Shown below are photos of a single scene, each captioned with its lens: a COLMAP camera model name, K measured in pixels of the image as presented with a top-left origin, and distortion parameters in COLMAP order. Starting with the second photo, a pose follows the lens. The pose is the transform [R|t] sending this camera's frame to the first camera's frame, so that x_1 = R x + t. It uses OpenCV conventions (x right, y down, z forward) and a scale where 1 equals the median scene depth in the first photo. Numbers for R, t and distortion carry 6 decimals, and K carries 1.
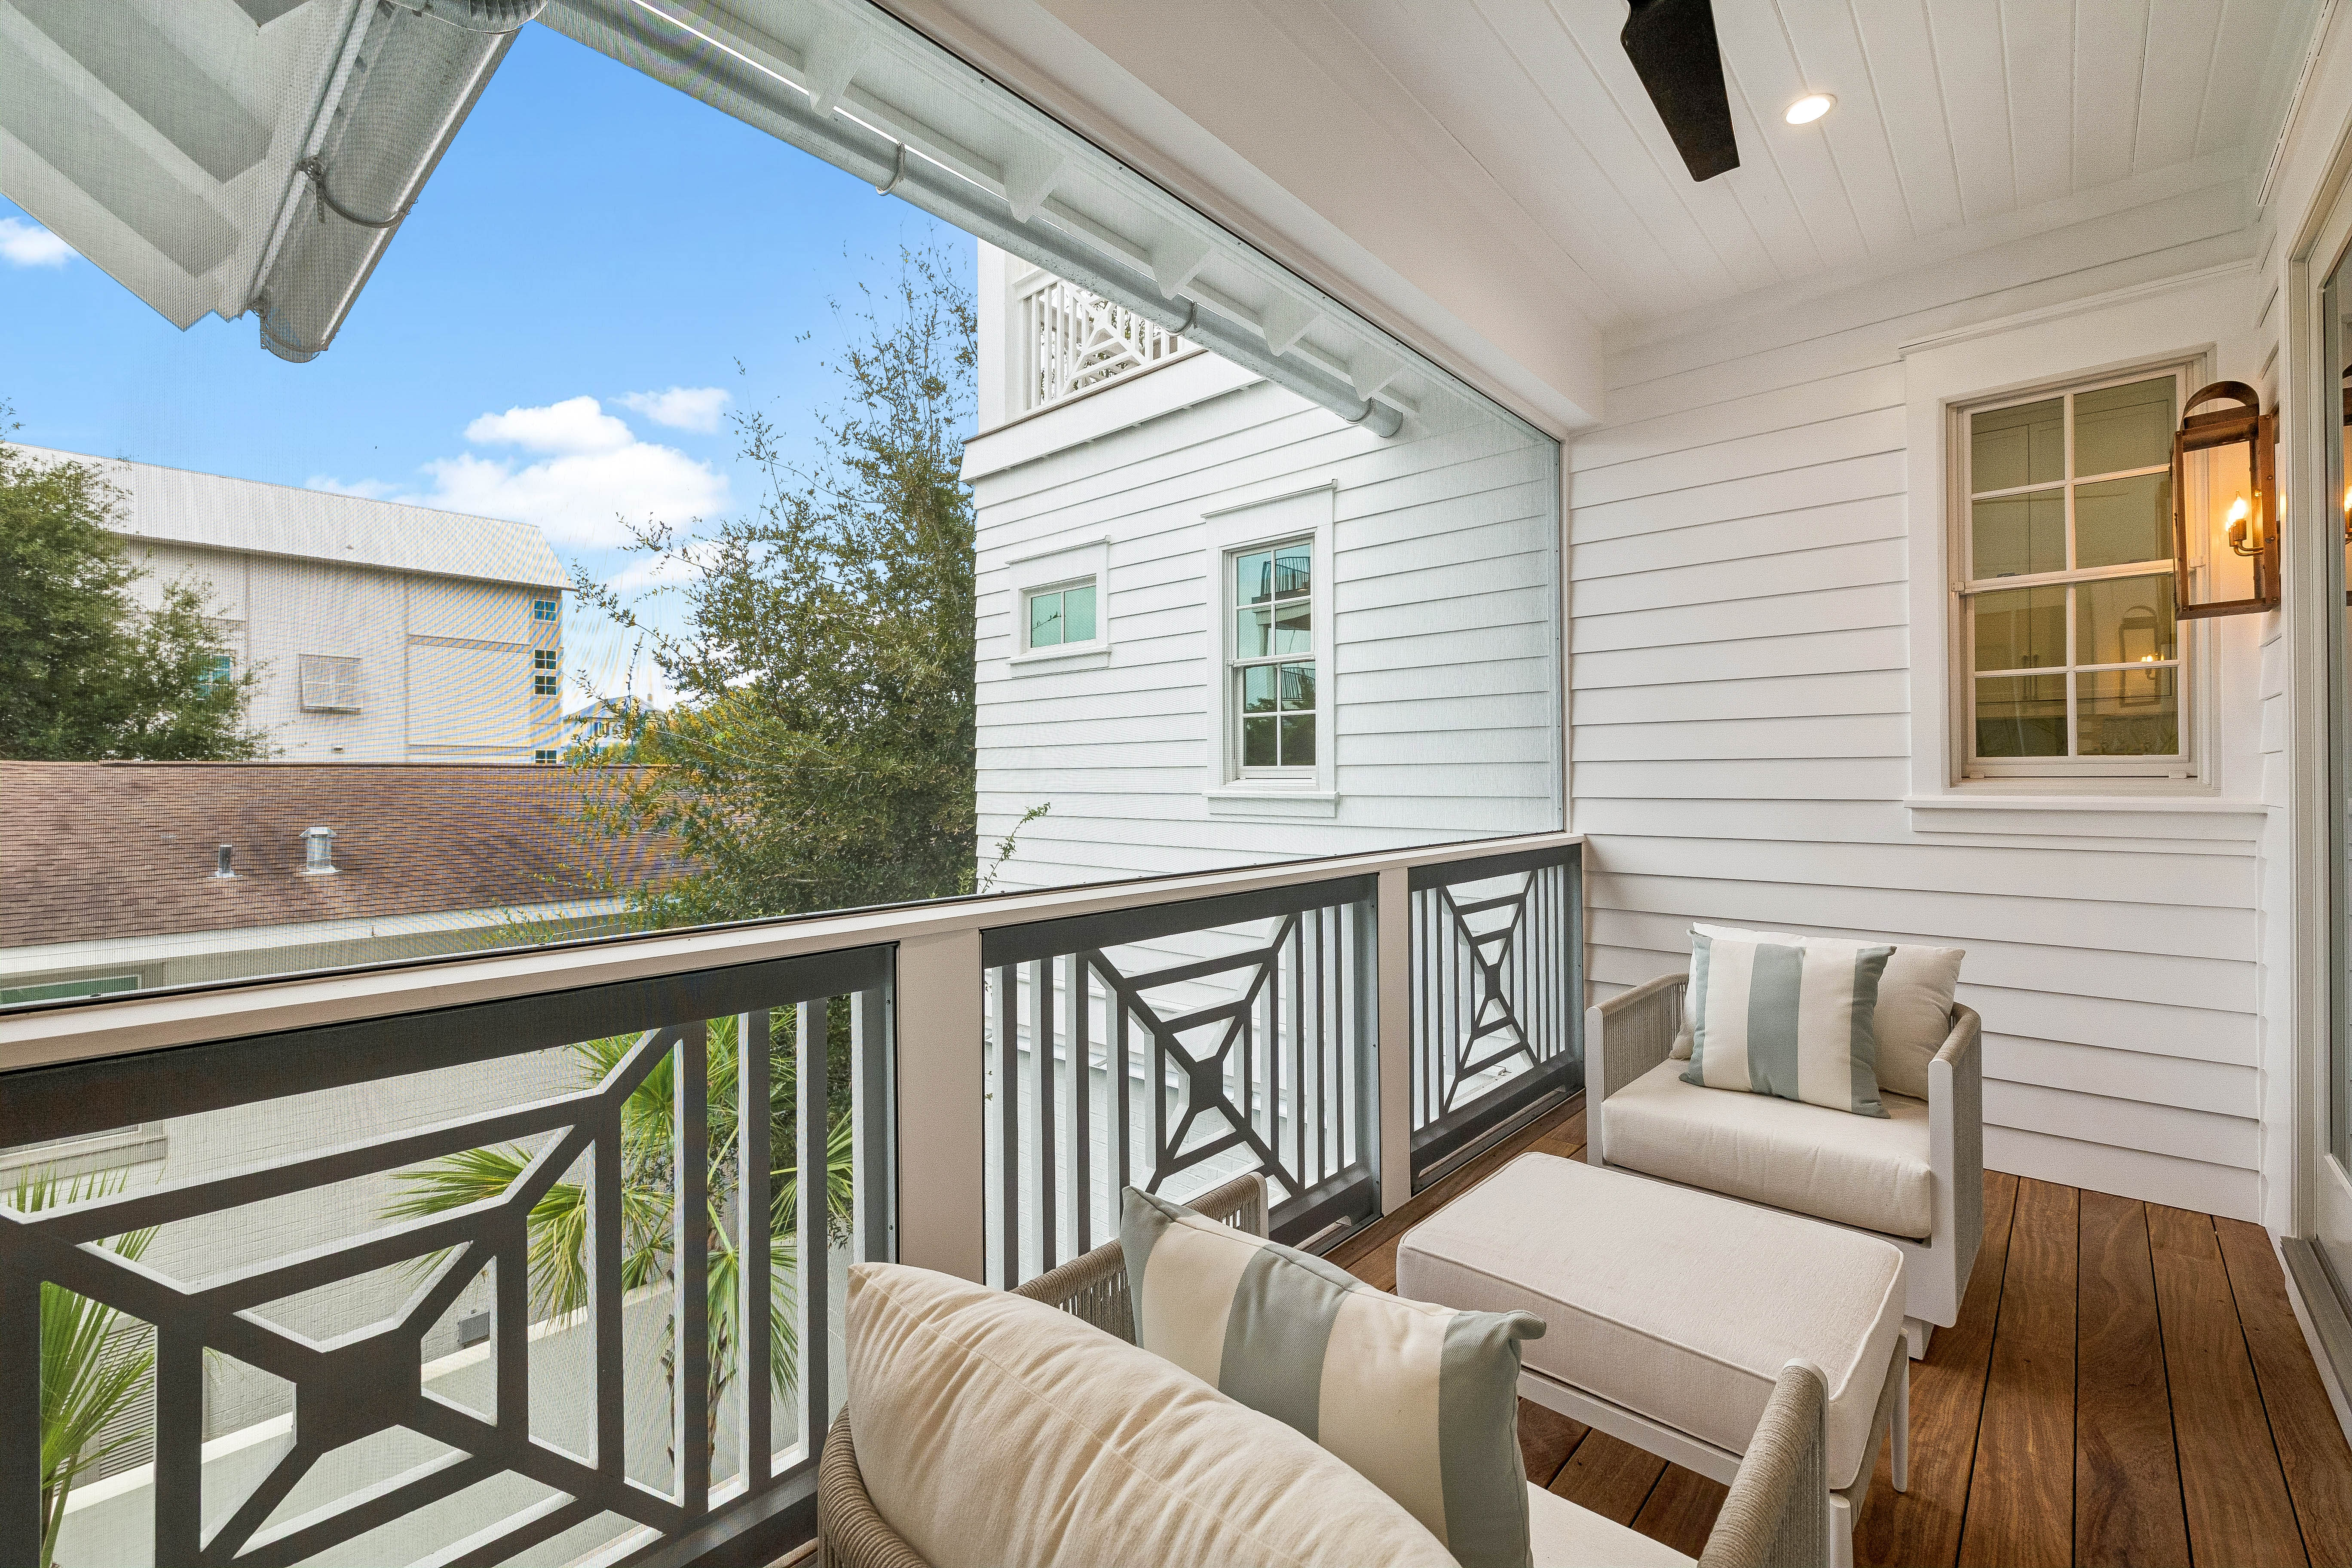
lens RADIAL K [[998.7, 0, 1178.0], [0, 998.7, 783.3], [0, 0, 1]] dist [0.003126, -0.000161]
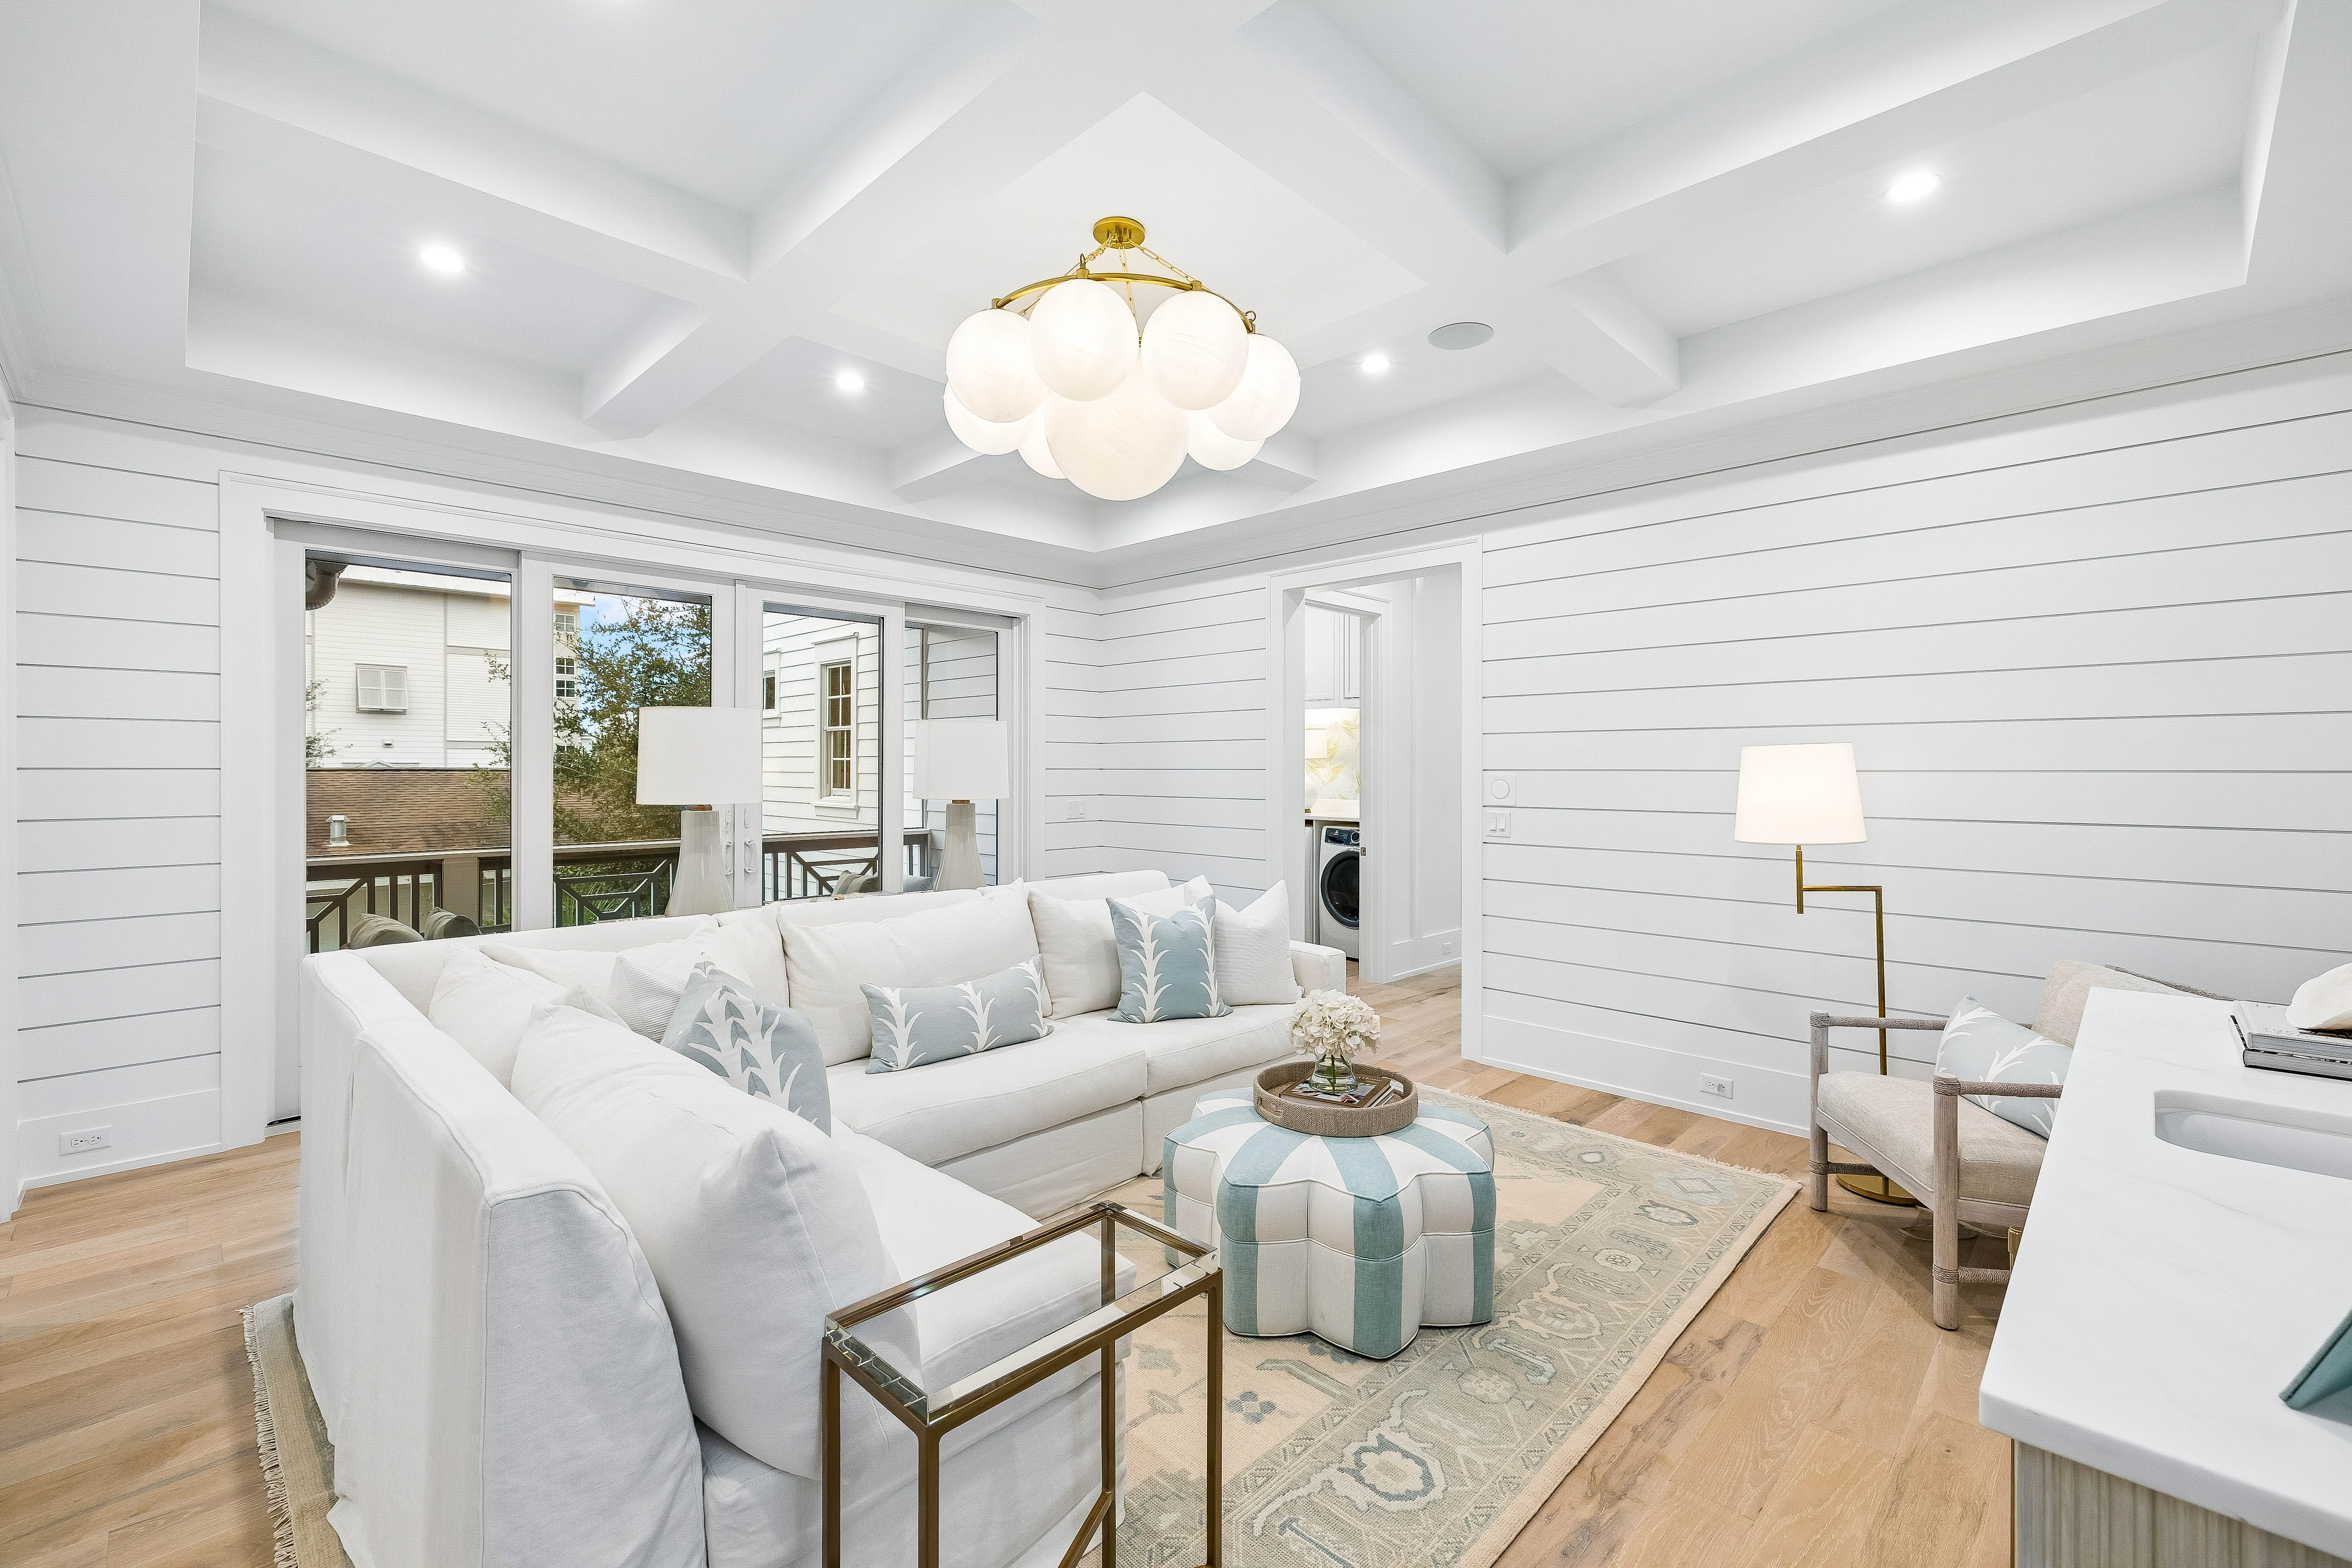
lens RADIAL K [[998.7, 0, 1173.8], [0, 998.7, 779.9], [0, 0, 1]] dist [0.003126, -0.000161]
pose [[0.998982, 0.008223, -0.044356, 0.128562], [-0.007934, 0.999946, 0.006695, -0.008203], [0.044408, -0.006337, 0.998993, -0.124834]]
